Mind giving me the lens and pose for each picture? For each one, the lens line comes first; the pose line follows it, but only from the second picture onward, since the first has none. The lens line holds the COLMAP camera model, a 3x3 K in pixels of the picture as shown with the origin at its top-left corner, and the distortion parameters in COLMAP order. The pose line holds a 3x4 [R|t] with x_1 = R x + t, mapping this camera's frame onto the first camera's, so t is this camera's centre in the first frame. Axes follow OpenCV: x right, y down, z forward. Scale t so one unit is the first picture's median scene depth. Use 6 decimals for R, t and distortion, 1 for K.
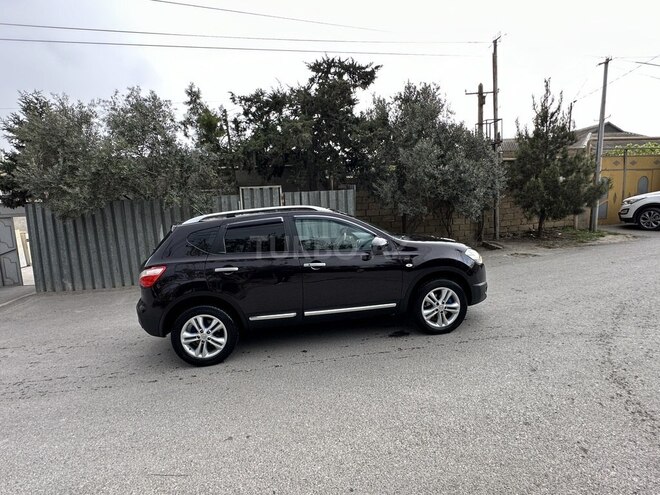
lens RADIAL K [[347.4, 0, 328.0], [0, 347.4, 248.1], [0, 0, 1]] dist [-0.005619, 0.002969]
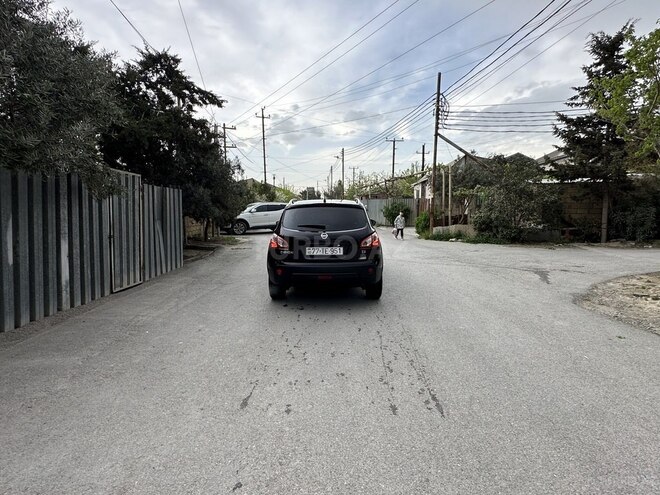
lens RADIAL K [[347.4, 0, 329.1], [0, 347.4, 246.4], [0, 0, 1]] dist [-0.005619, 0.002969]
pose [[0.145006, -0.041658, 0.988553, -0.929968], [0.123430, 0.992070, 0.023701, 0.026036], [-0.981702, 0.118580, 0.148998, 0.473273]]
